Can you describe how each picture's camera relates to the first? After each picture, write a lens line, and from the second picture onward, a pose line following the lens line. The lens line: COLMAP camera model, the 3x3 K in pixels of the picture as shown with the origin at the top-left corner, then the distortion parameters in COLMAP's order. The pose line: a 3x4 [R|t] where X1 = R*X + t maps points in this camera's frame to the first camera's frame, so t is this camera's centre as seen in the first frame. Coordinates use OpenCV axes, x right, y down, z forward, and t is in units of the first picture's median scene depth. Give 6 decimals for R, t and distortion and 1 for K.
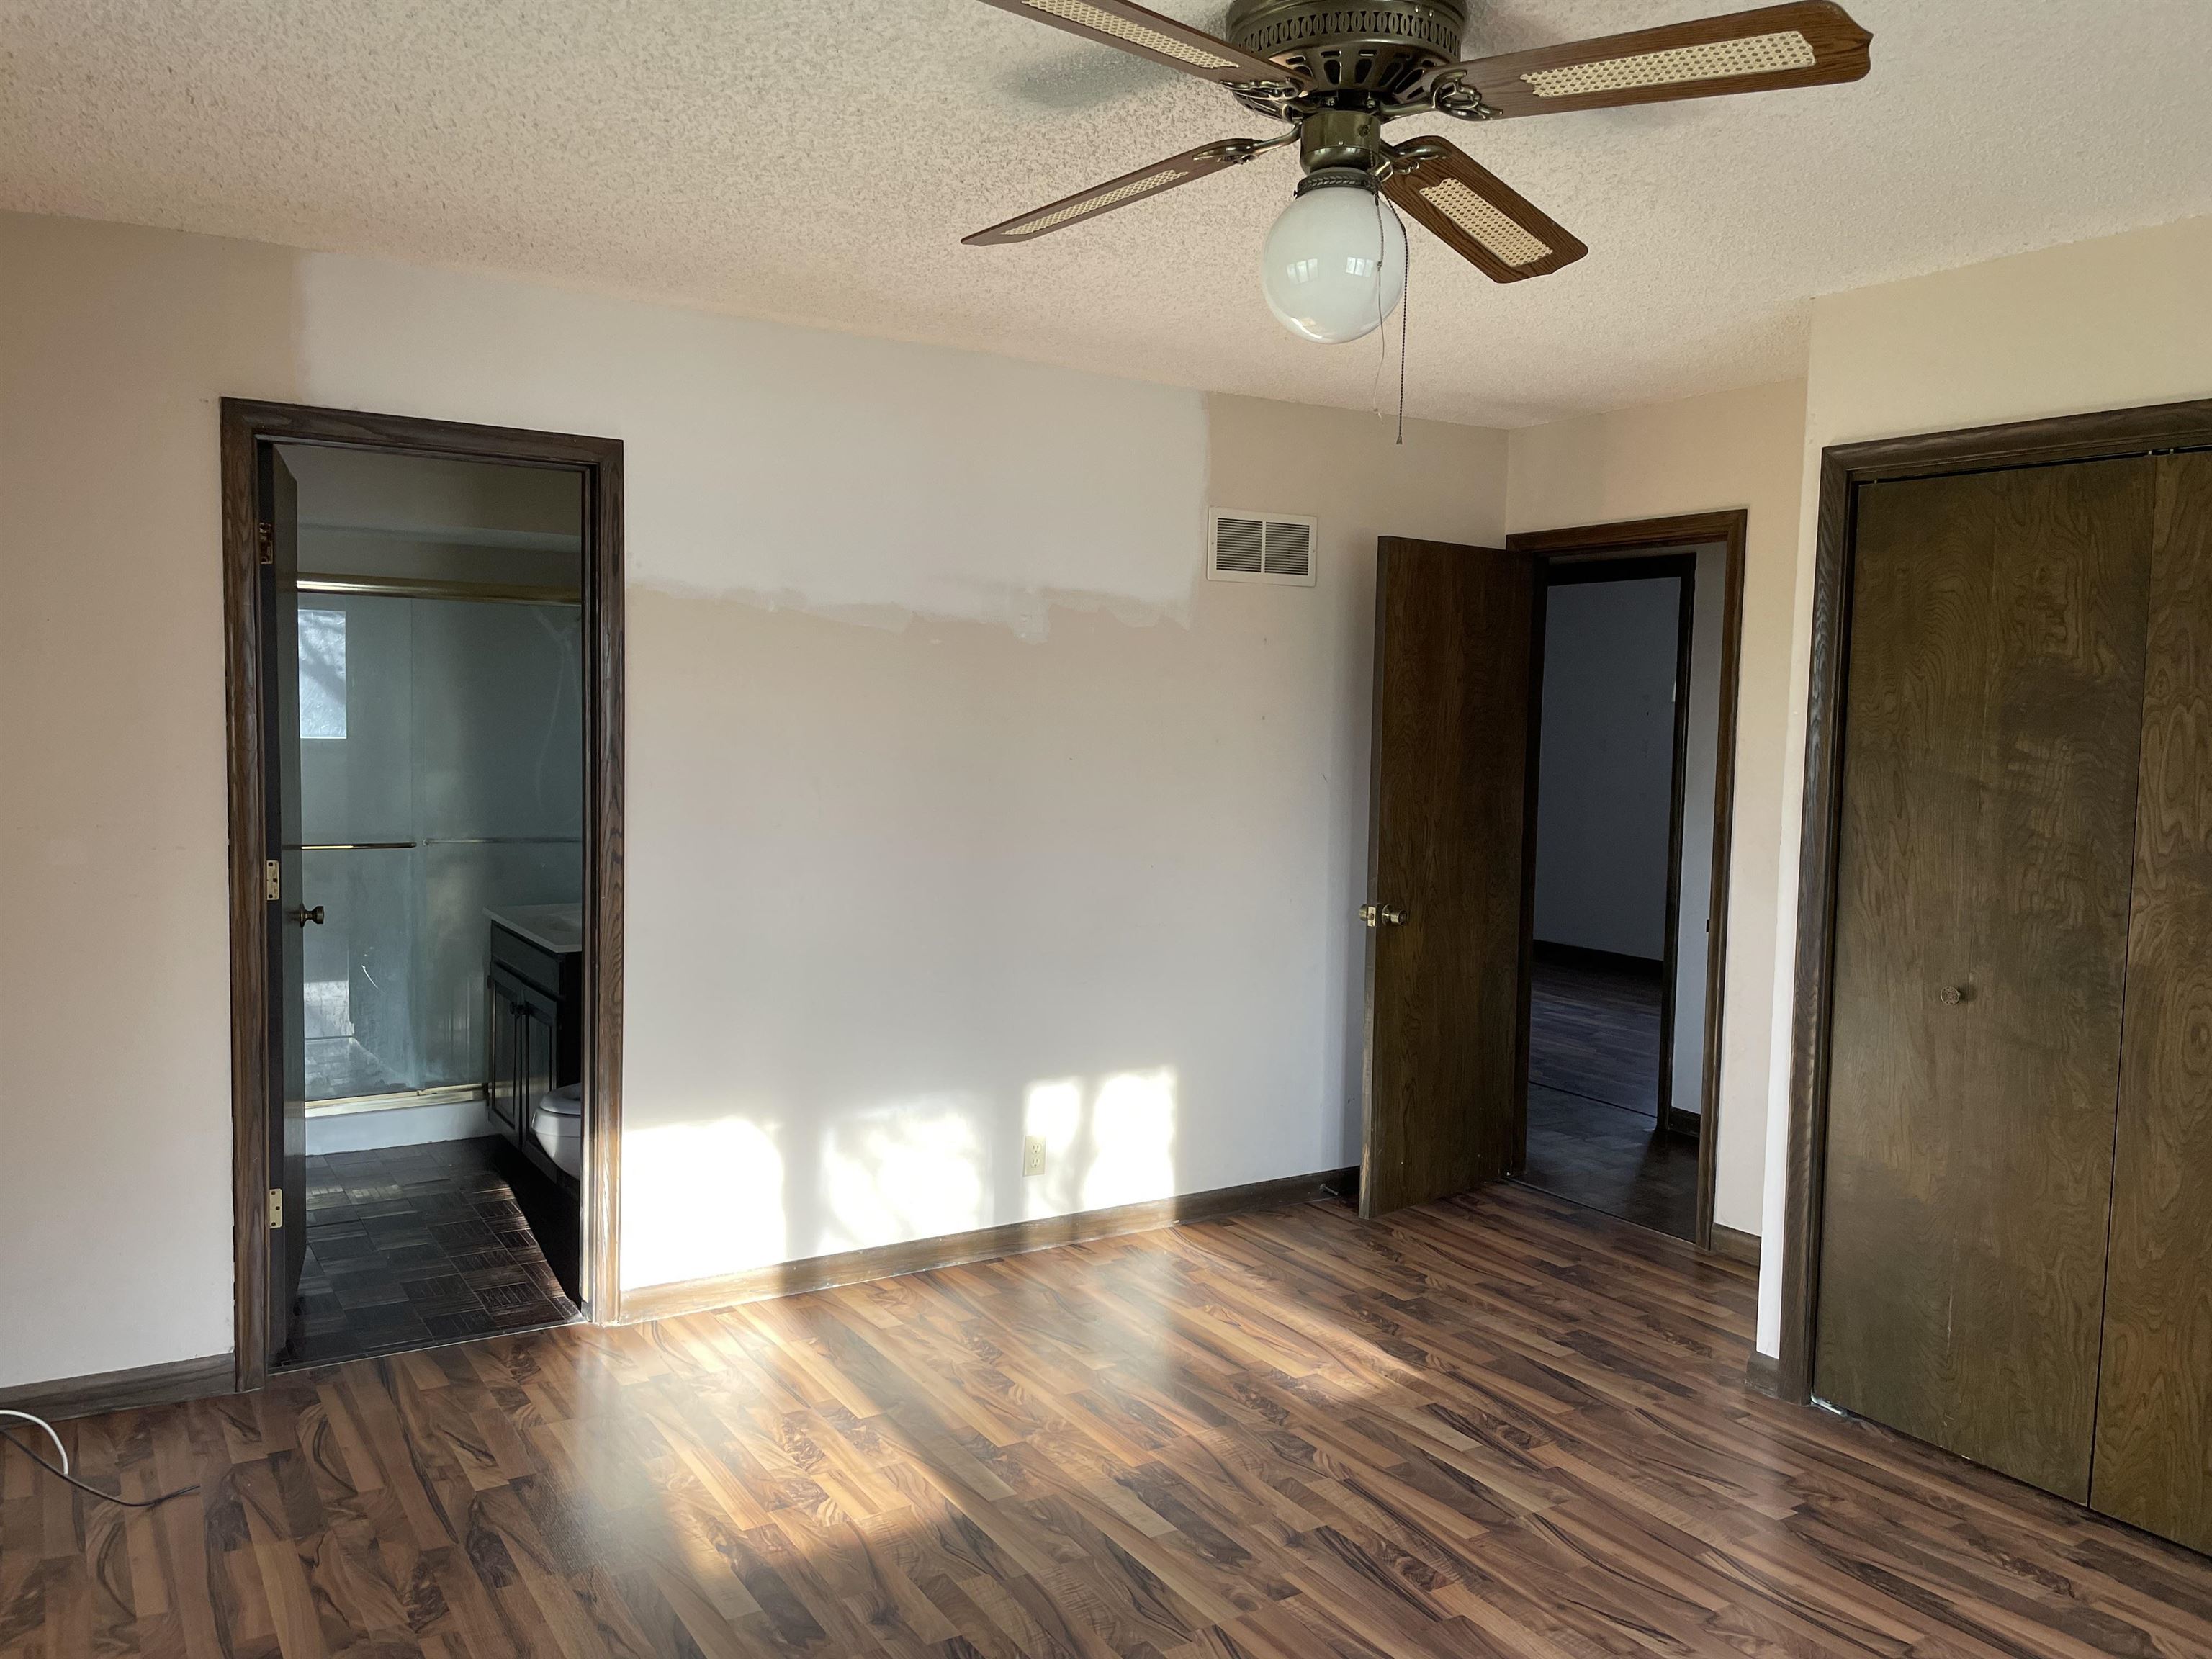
lens RADIAL K [[1681.0, 0, 1106.0], [0, 1681.0, 829.5], [0, 0, 1]] dist [0.094217, -0.129807]
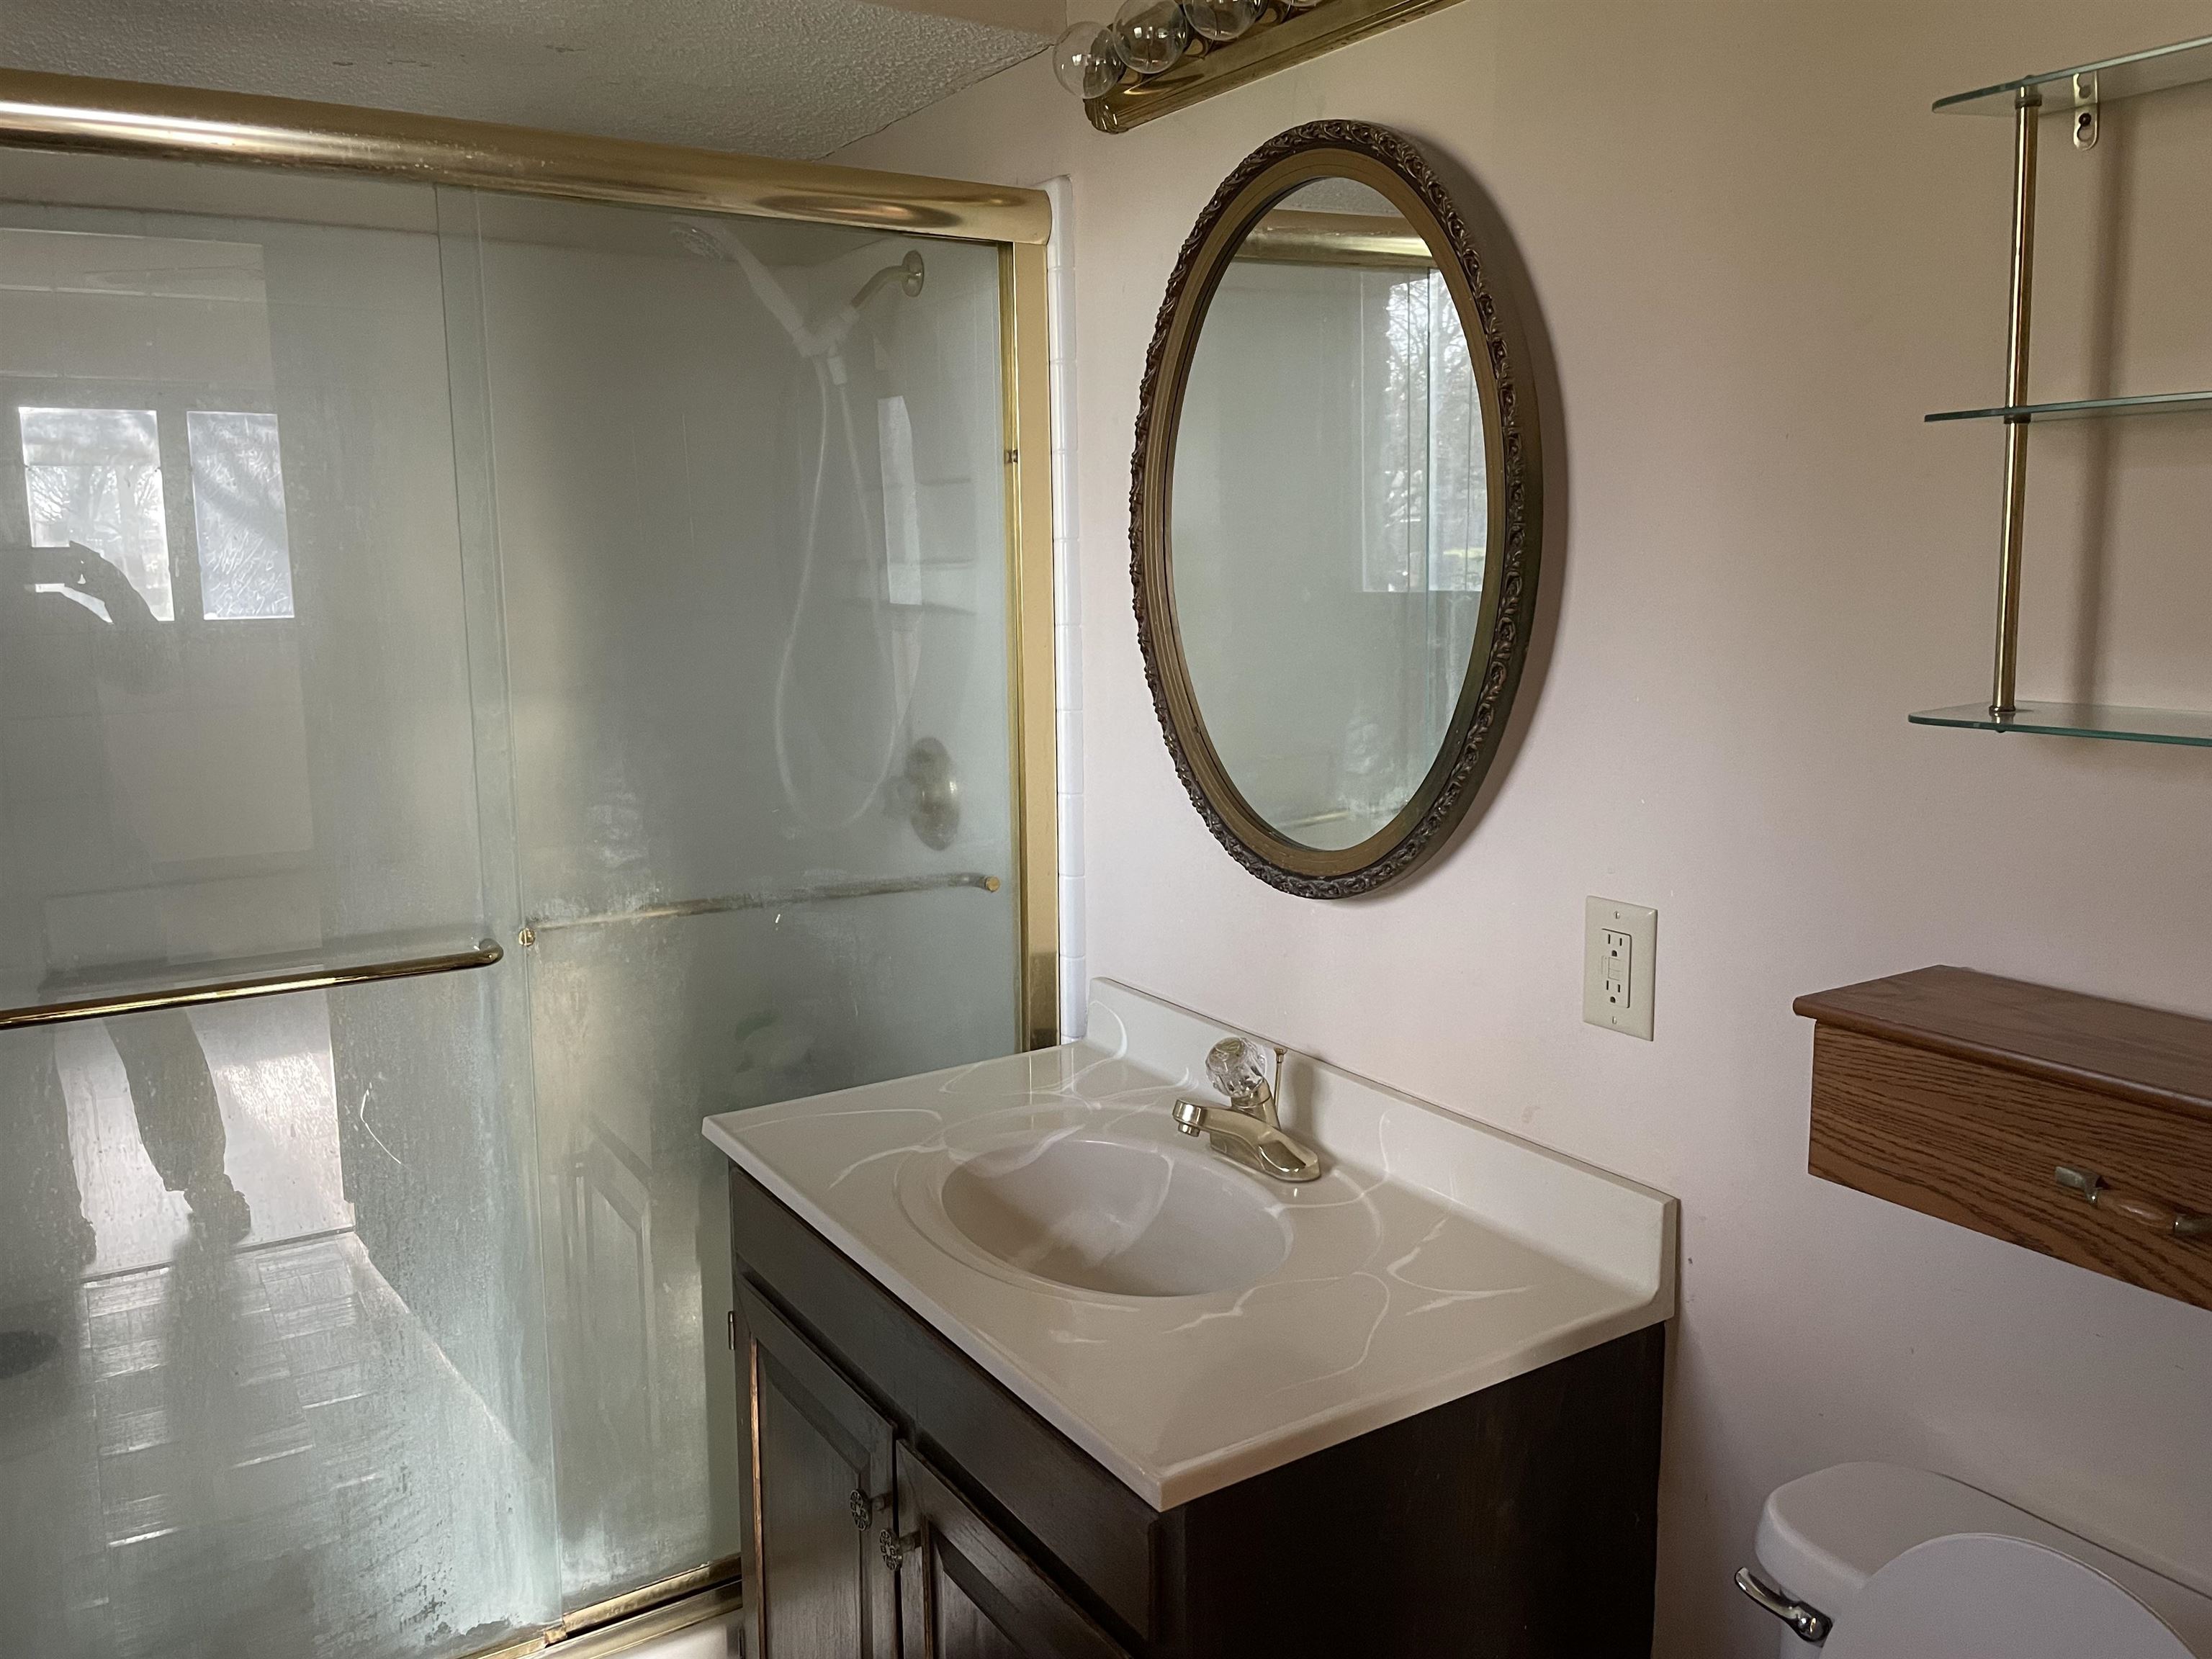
lens RADIAL K [[1681.0, 0, 1106.0], [0, 1681.0, 829.5], [0, 0, 1]] dist [0.094217, -0.129807]
pose [[0.999519, -0.029624, 0.009150, -0.628354], [0.028627, 0.995102, 0.094622, -0.094376], [-0.011909, -0.094314, 0.995471, 1.451637]]
